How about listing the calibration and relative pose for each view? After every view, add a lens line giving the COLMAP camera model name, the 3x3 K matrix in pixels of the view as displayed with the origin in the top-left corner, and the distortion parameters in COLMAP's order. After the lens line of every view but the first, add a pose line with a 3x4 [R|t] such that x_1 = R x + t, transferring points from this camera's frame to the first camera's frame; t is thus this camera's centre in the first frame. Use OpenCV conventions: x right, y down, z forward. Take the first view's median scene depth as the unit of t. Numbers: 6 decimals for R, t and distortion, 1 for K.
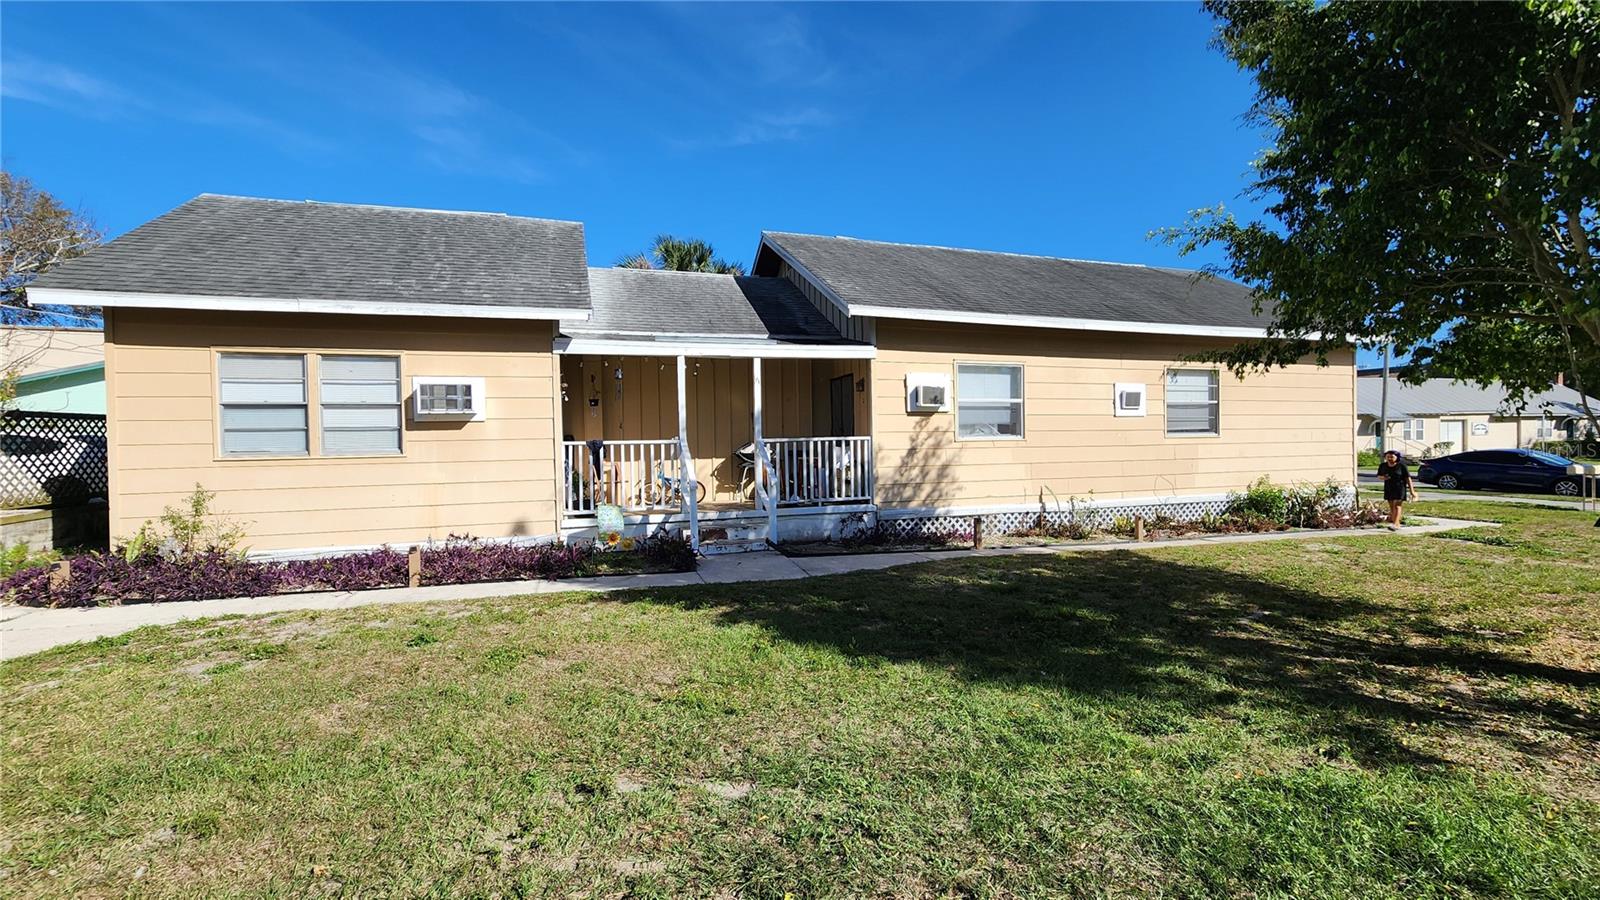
lens RADIAL K [[652.7, 0, 796.8], [0, 652.7, 450.7], [0, 0, 1]] dist [0.002174, -0.002275]
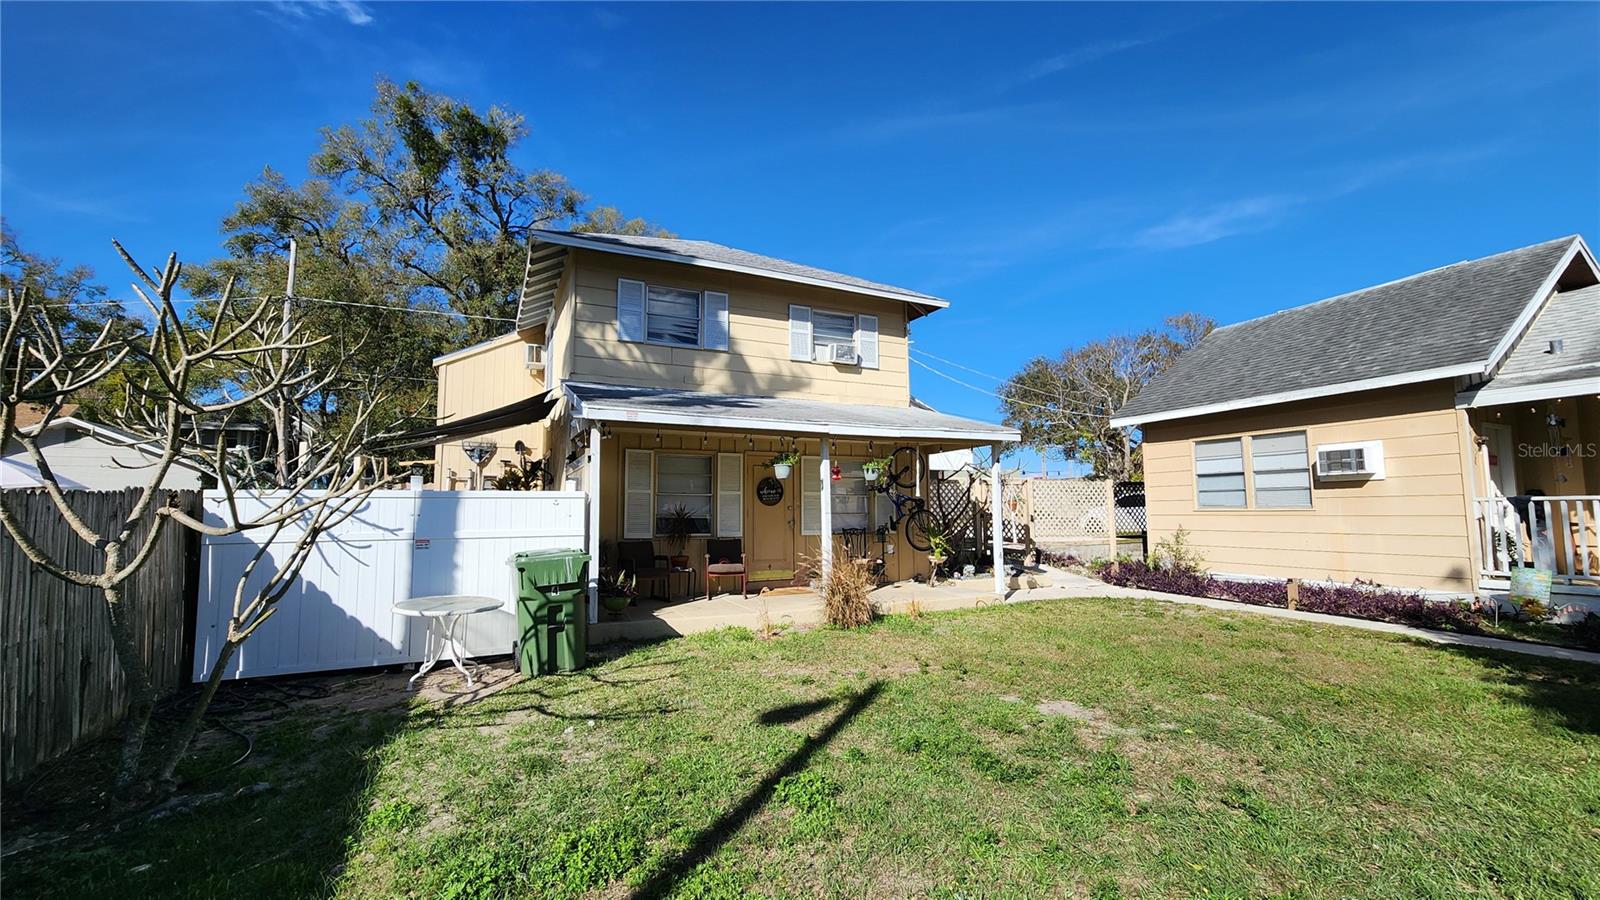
lens RADIAL K [[652.9, 0, 800.0], [0, 652.9, 450.0], [0, 0, 1]] dist [-0.012208, -0.000929]
pose [[0.120945, -0.075189, -0.989808, 0.503664], [-0.008748, 0.997008, -0.076805, -0.002309], [0.992621, 0.017948, 0.119925, -0.118971]]
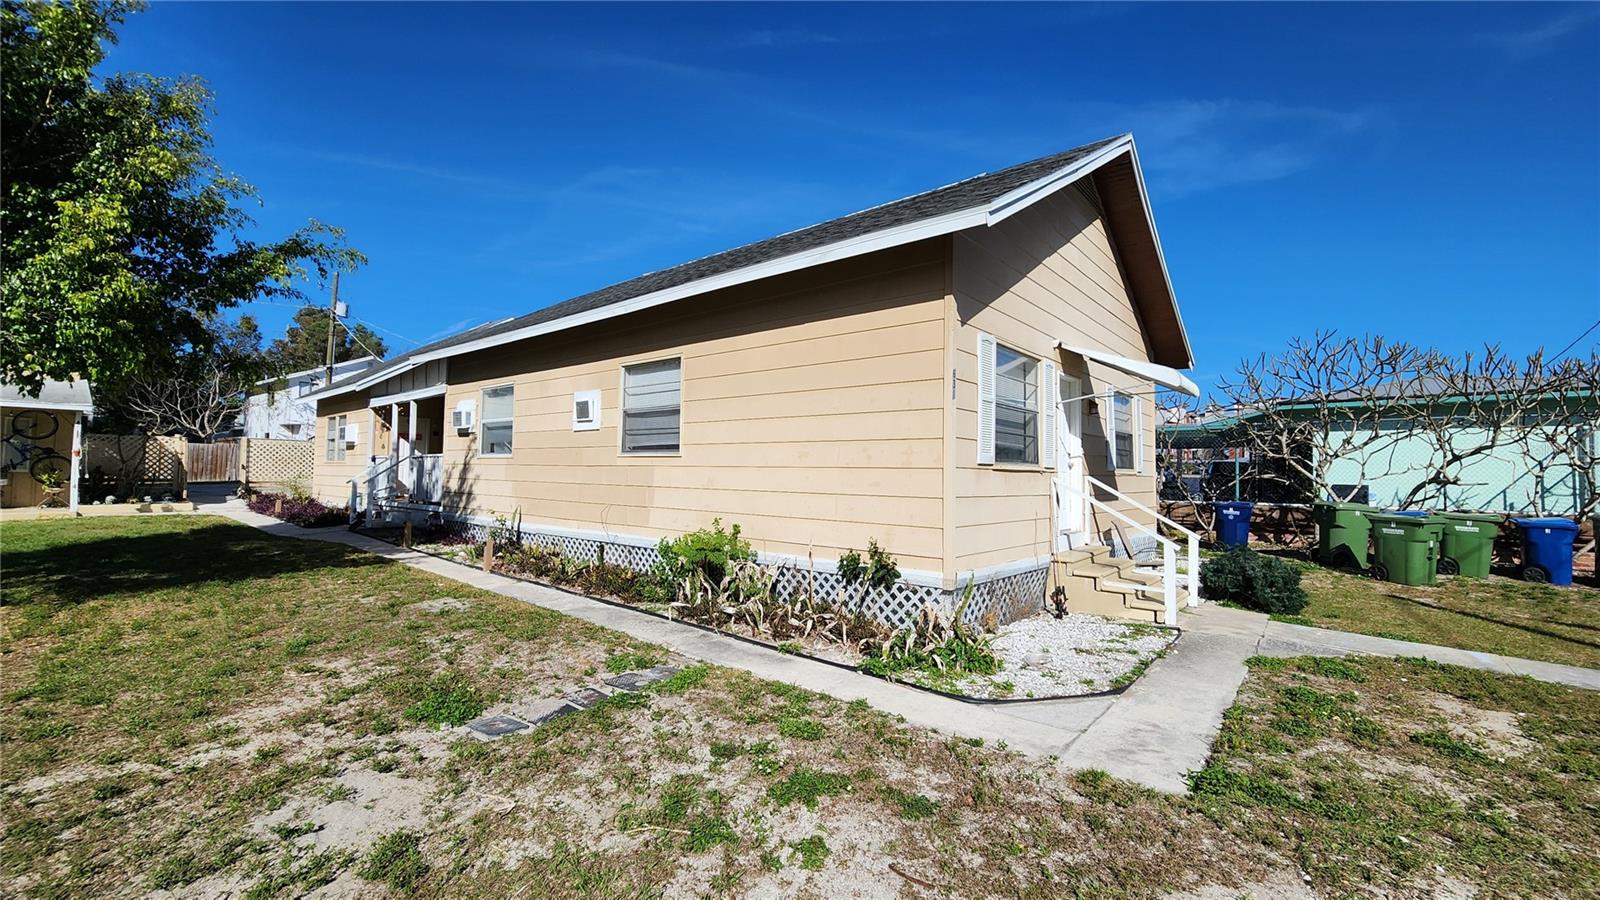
lens RADIAL K [[652.7, 0, 796.8], [0, 652.7, 450.7], [0, 0, 1]] dist [0.002174, -0.002275]
pose [[0.524210, -0.007006, -0.851560, 1.853841], [-0.034008, 0.998996, -0.029154, -0.016171], [0.850910, 0.044243, 0.523445, 1.083562]]
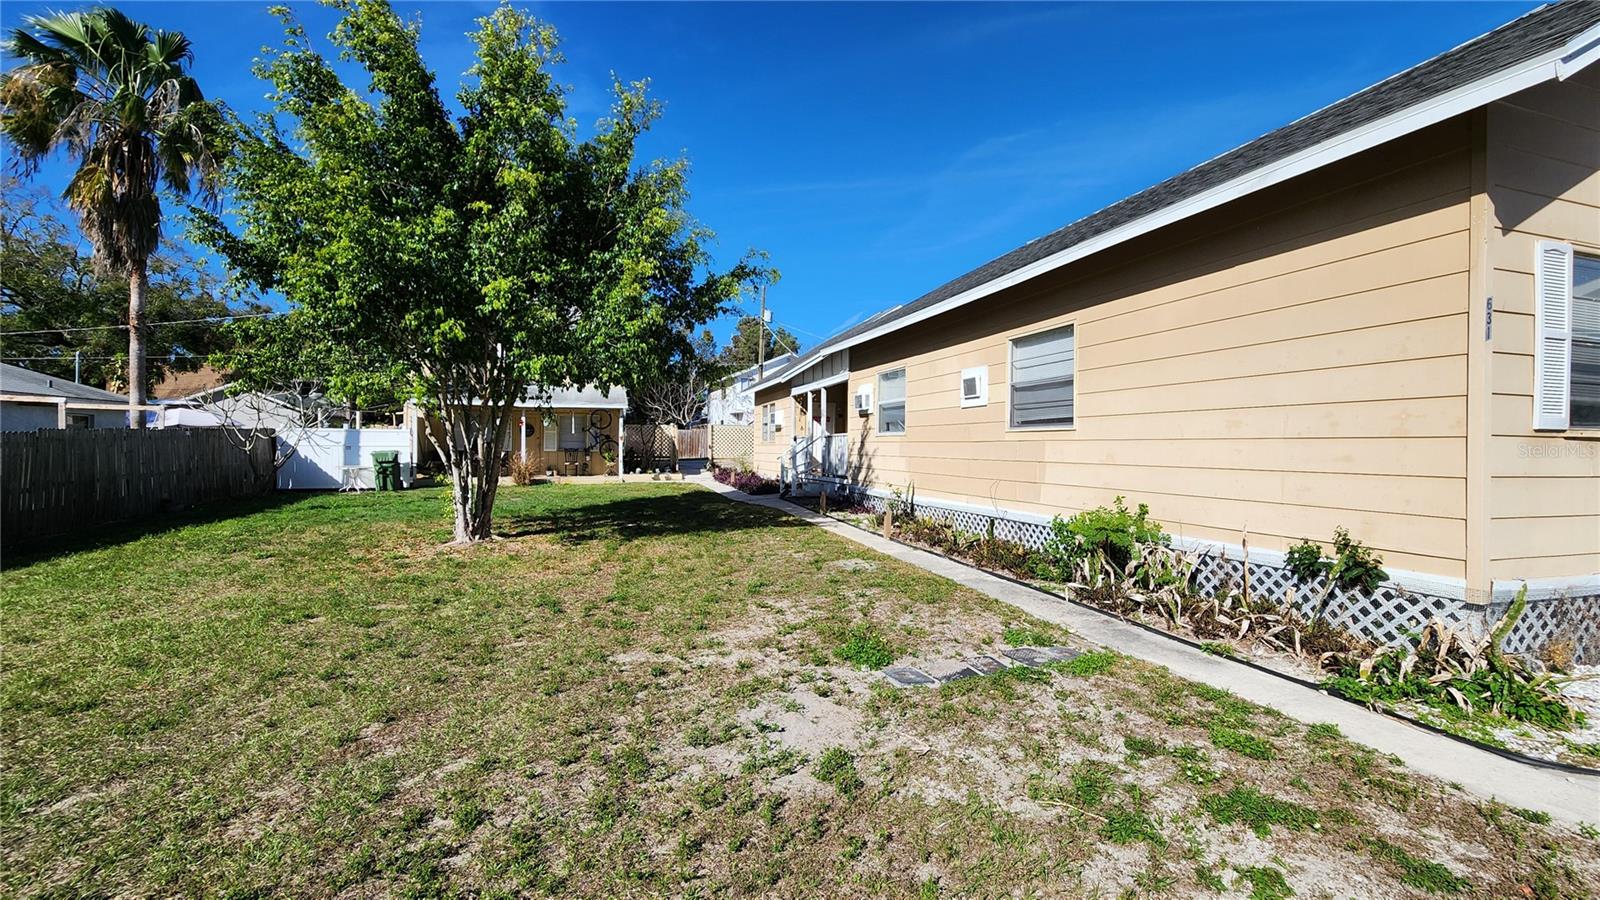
lens RADIAL K [[652.7, 0, 796.8], [0, 652.7, 450.7], [0, 0, 1]] dist [0.002174, -0.002275]
pose [[-0.014178, 0.020797, -0.999683, 1.856004], [-0.019518, 0.999587, 0.021071, -0.012717], [0.999709, 0.019811, -0.013766, 1.069473]]
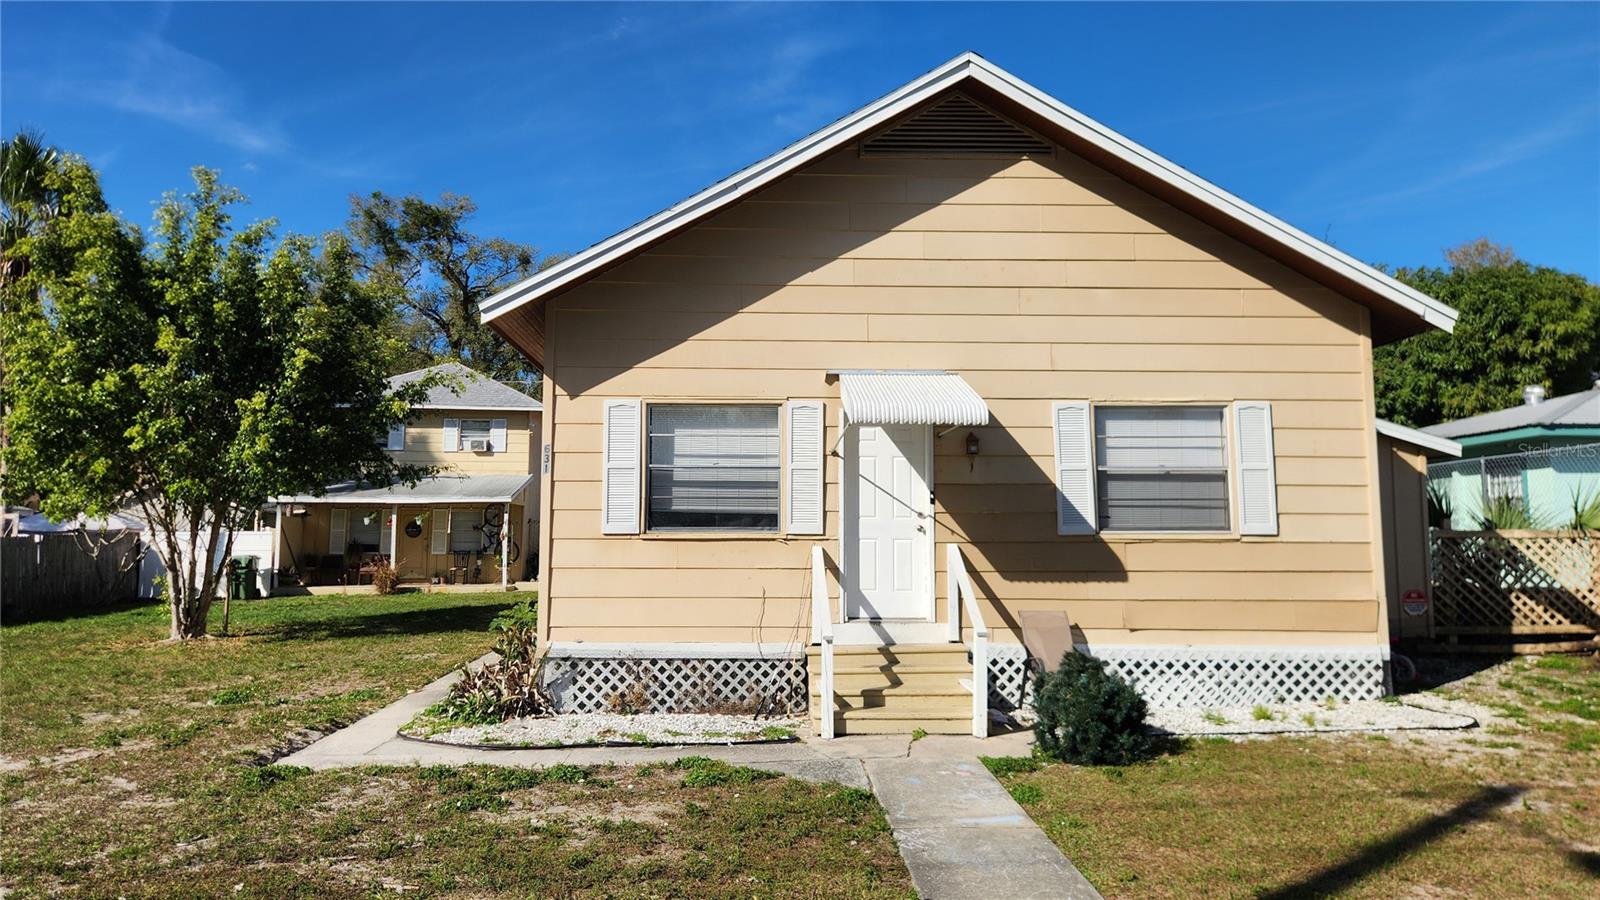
lens RADIAL K [[1062.1, 0, 788.7], [0, 1062.1, 441.9], [0, 0, 1]] dist [0.063470, -0.059028]
pose [[-0.274190, -0.075434, -0.958712, 2.408392], [-0.005505, 0.997026, -0.076875, -0.042858], [0.961660, -0.015801, -0.273790, 2.167229]]
